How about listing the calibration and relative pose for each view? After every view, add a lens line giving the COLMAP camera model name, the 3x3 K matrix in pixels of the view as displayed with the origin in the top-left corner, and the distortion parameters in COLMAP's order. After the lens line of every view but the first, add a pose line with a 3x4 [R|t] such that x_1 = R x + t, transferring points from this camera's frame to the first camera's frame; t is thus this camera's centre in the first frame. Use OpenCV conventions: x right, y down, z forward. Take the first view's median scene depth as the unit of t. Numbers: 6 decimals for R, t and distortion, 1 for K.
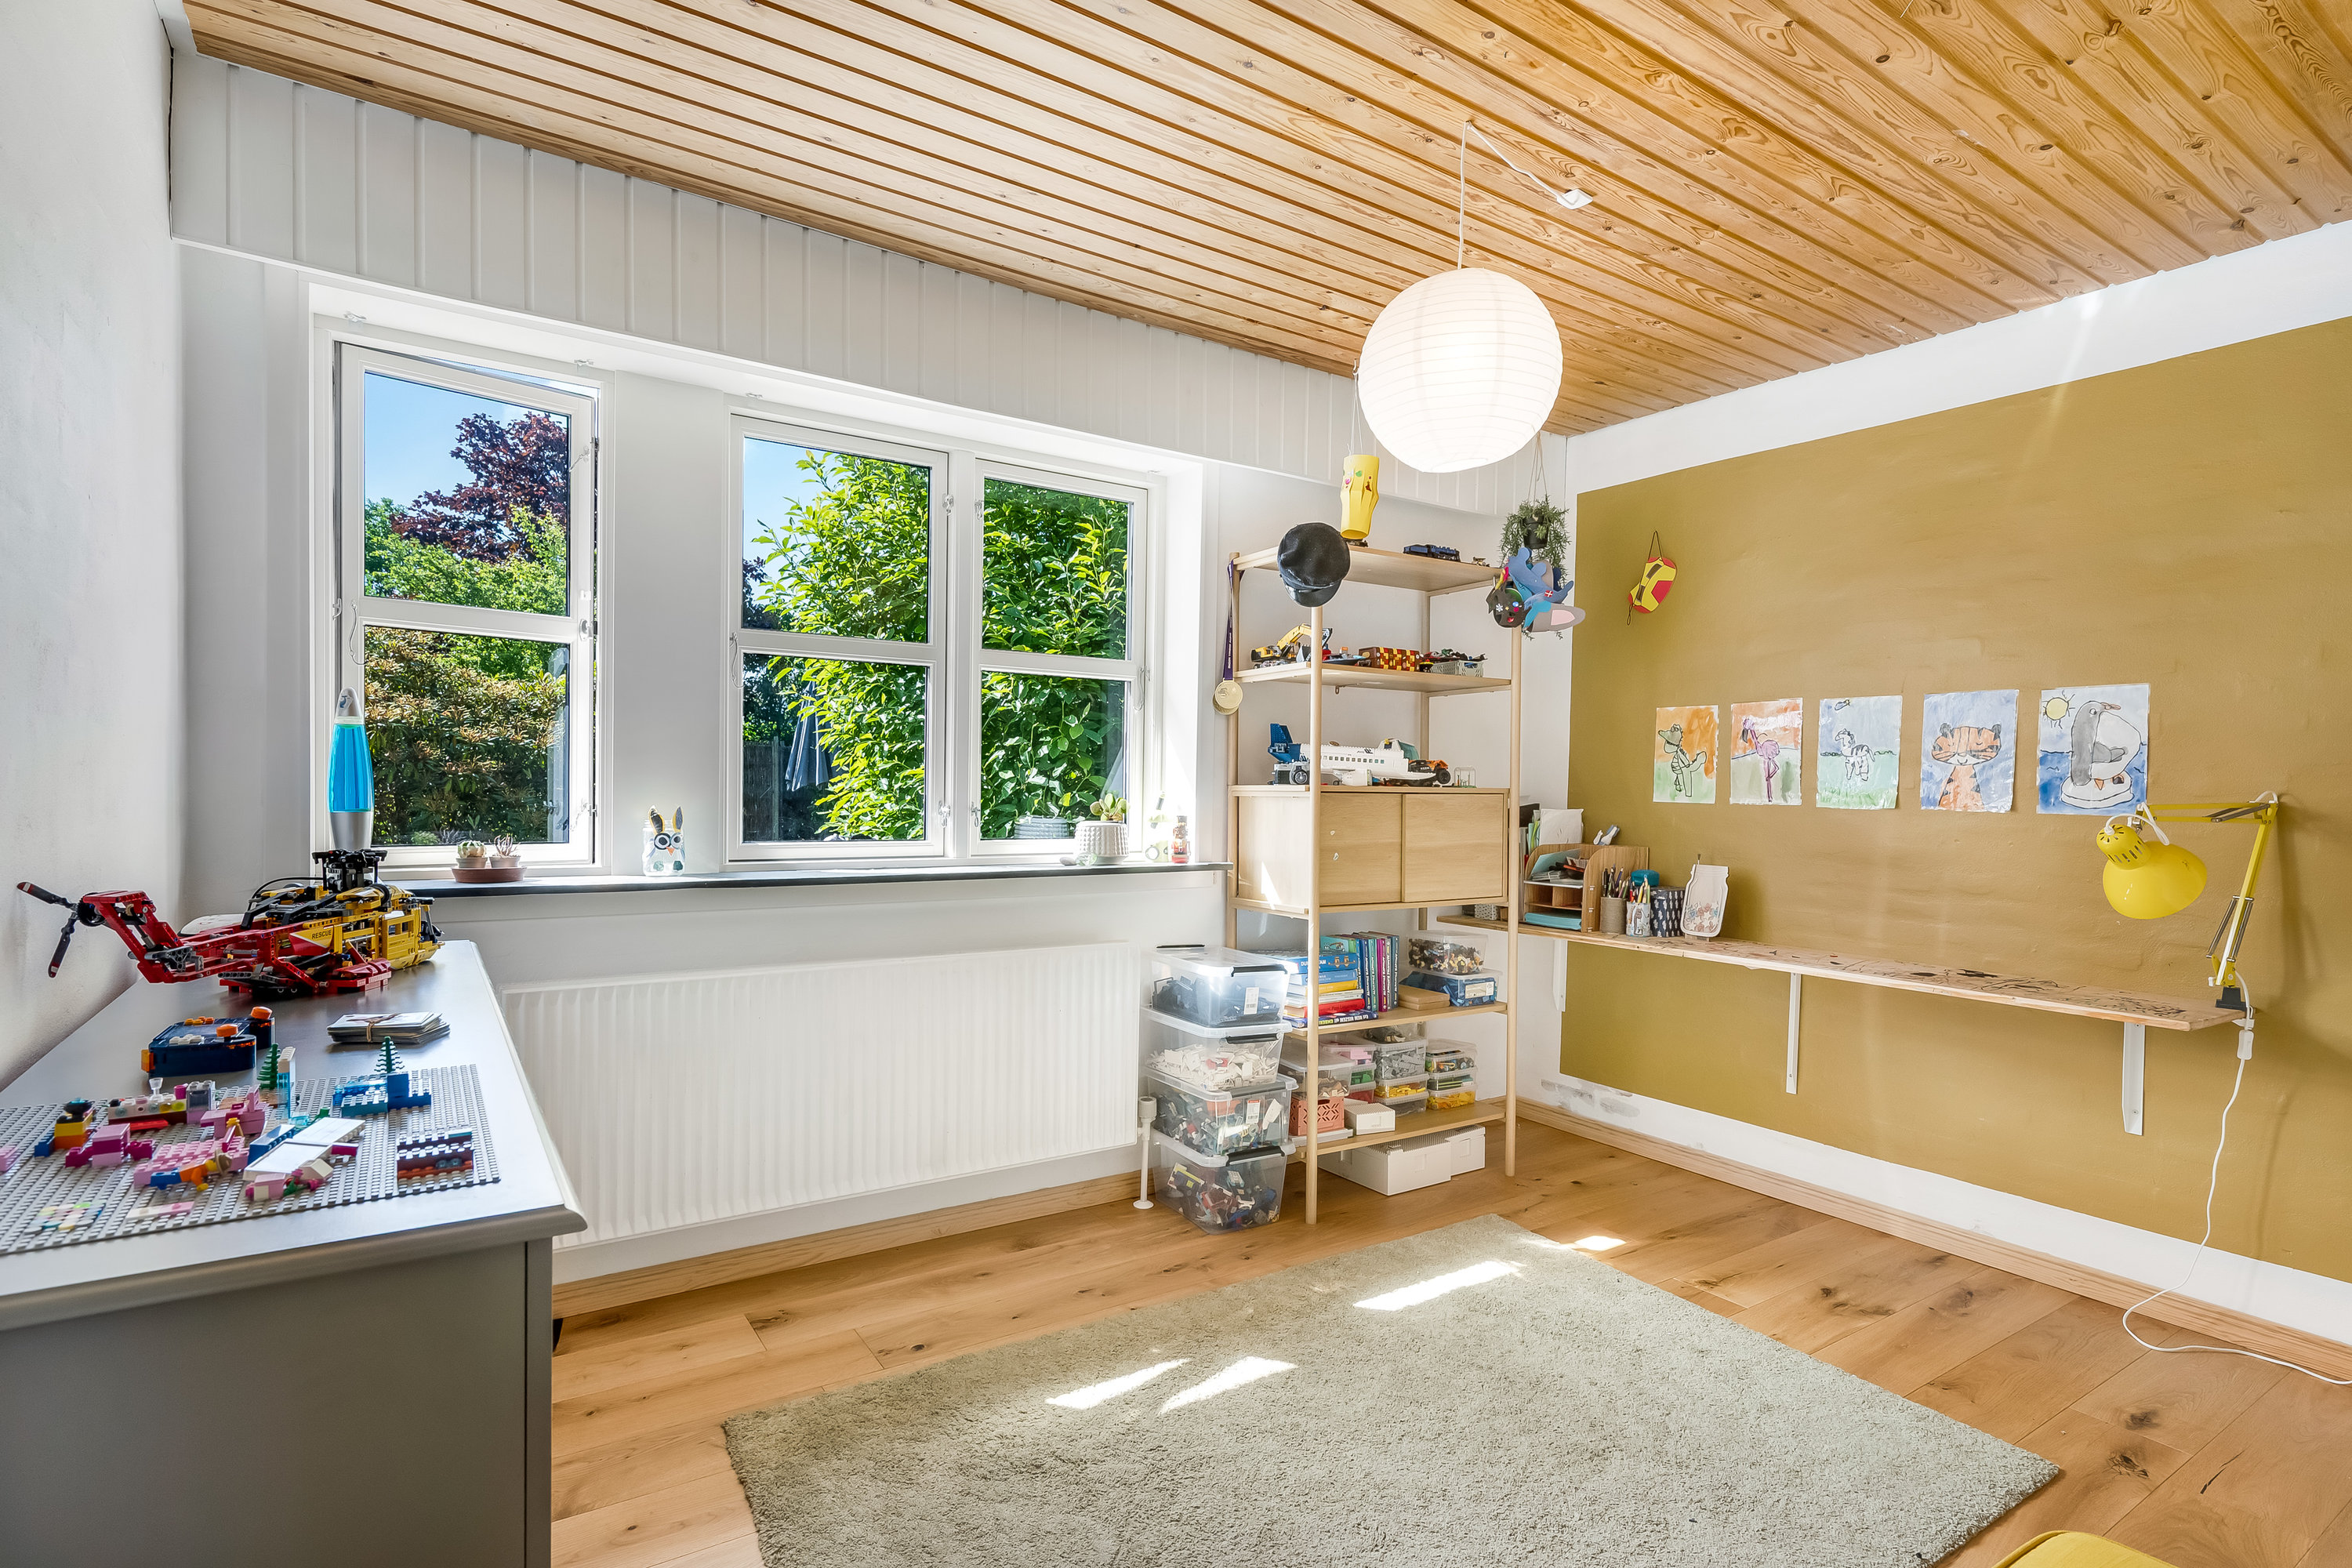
lens RADIAL K [[1148.1, 0, 1182.1], [0, 1148.1, 790.0], [0, 0, 1]] dist [-0.002216, 0.000689]
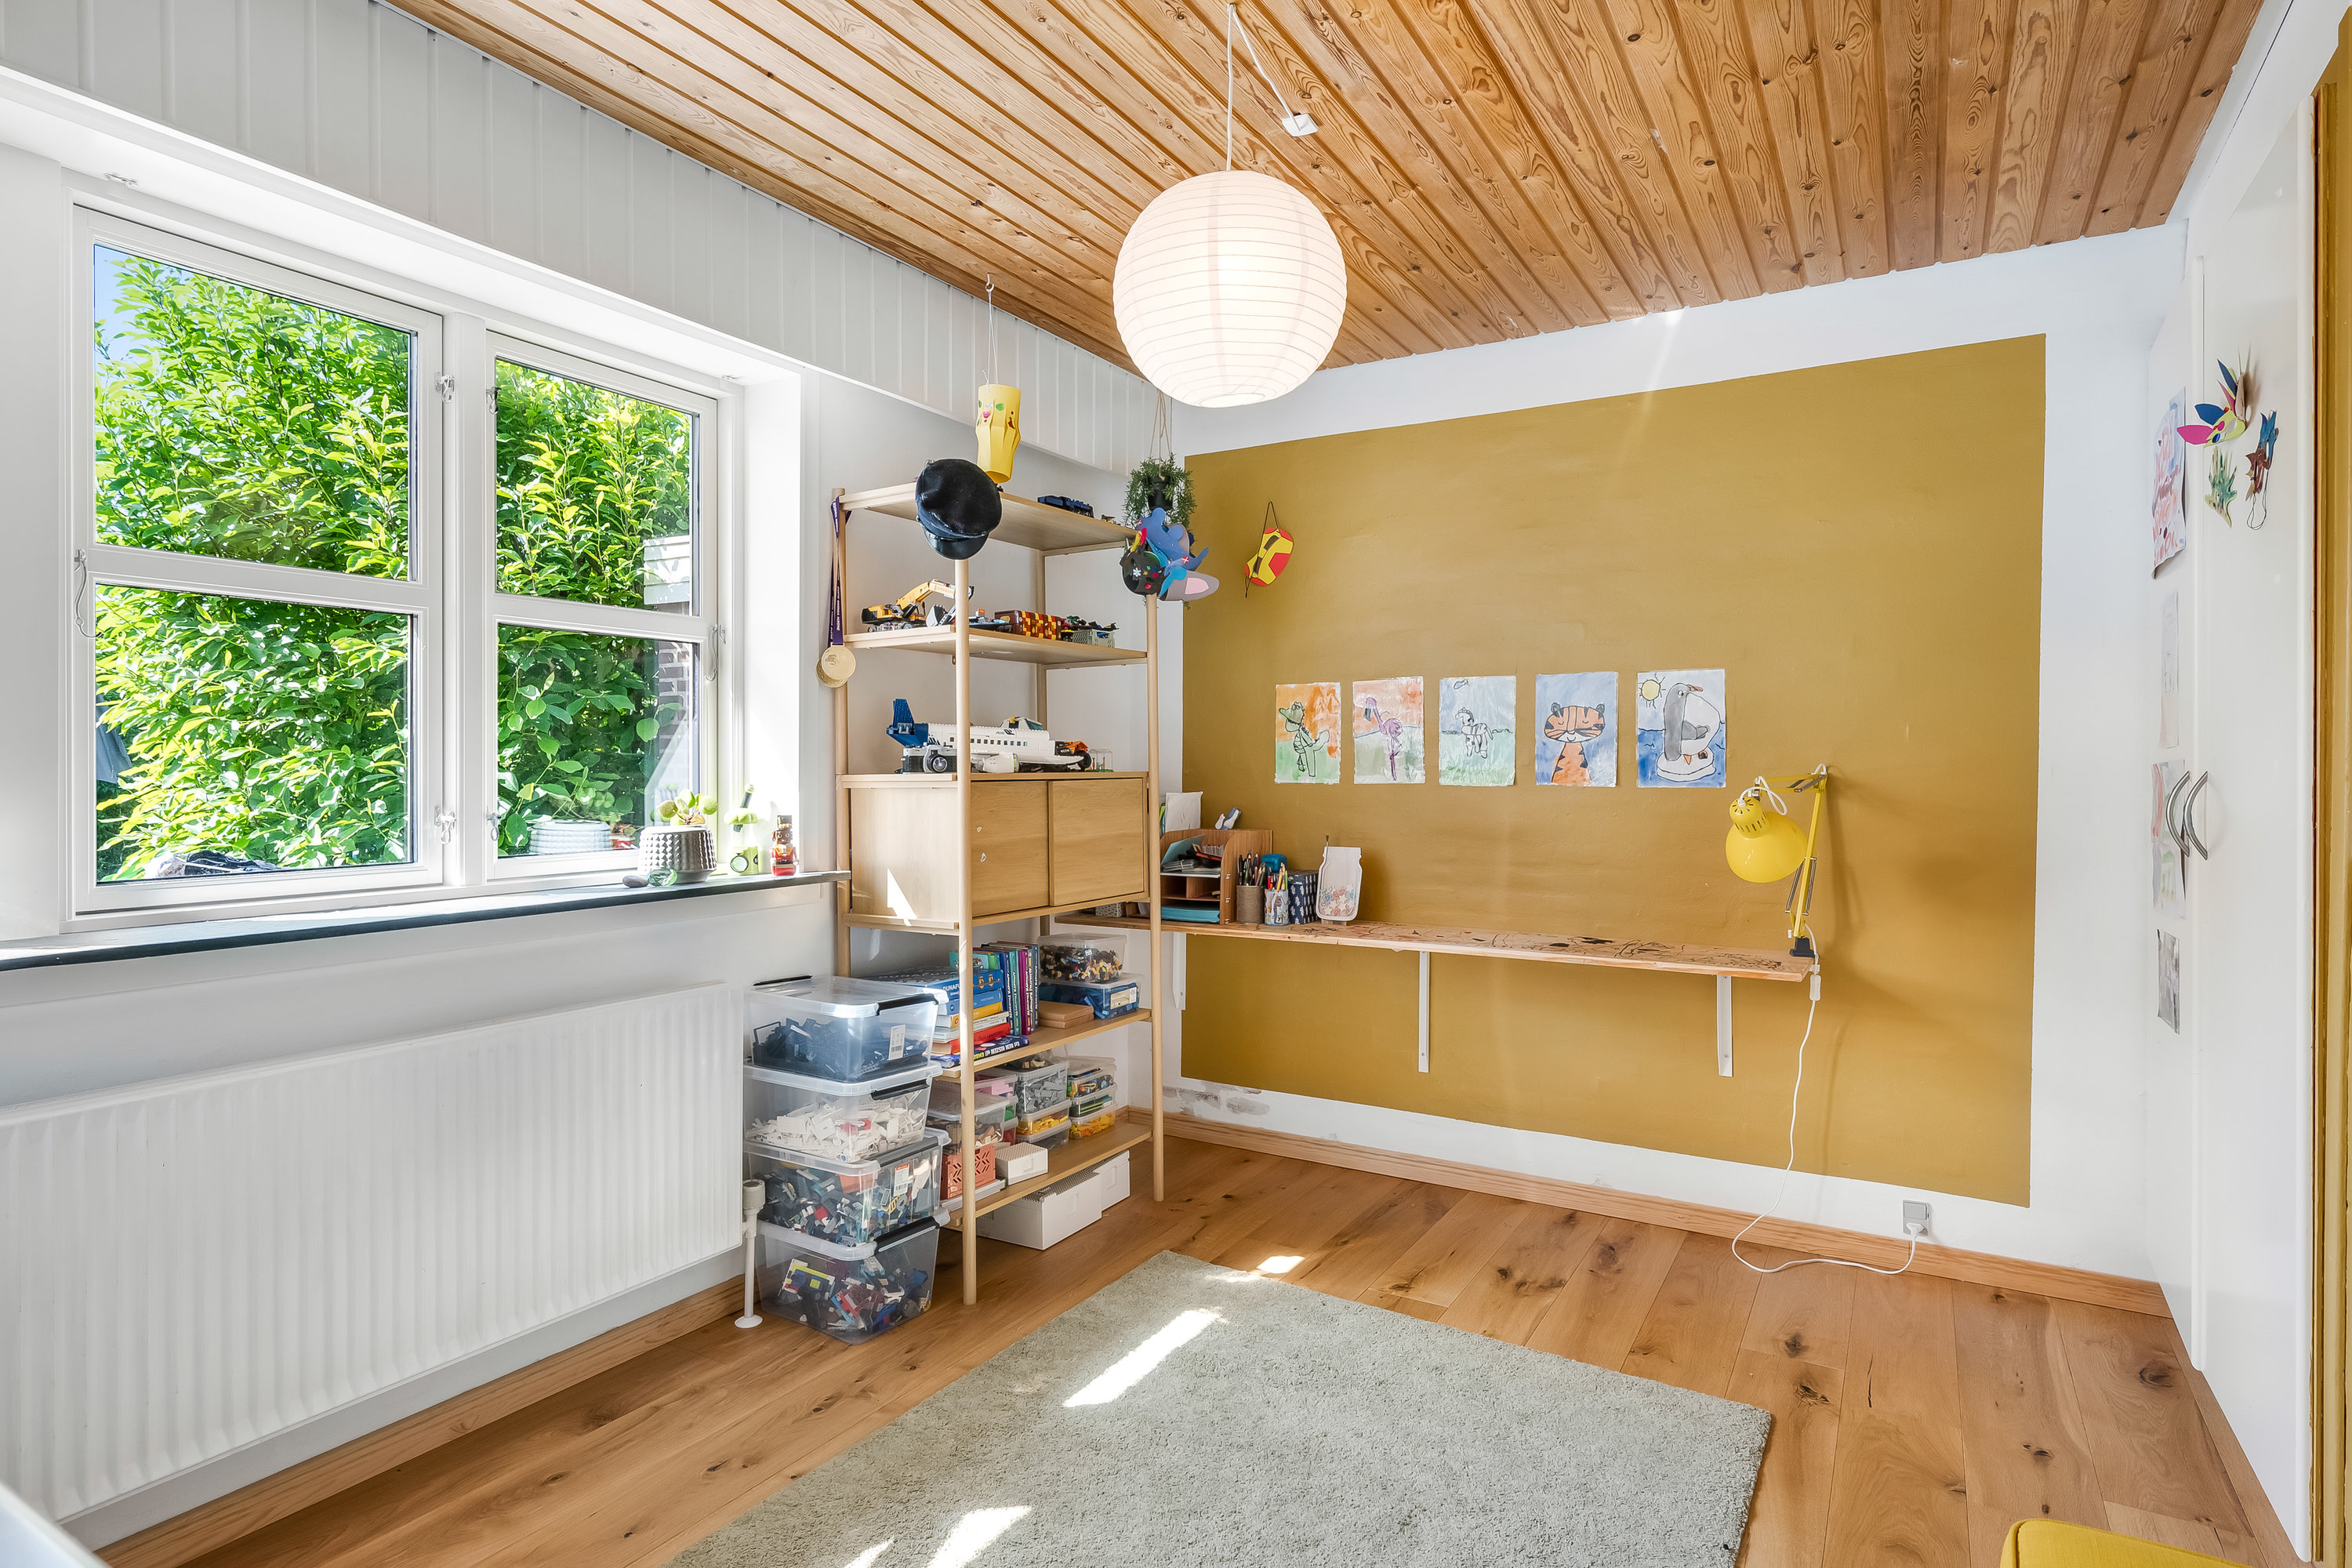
lens RADIAL K [[1205.5, 0, 1102.6], [0, 1205.5, 748.4], [0, 0, 1]] dist [-0.000379, 0.000126]
pose [[0.904269, -0.011614, 0.426806, -0.170412], [0.018179, 0.999771, -0.011309, -0.010892], [-0.426577, 0.017985, 0.904273, 0.170403]]
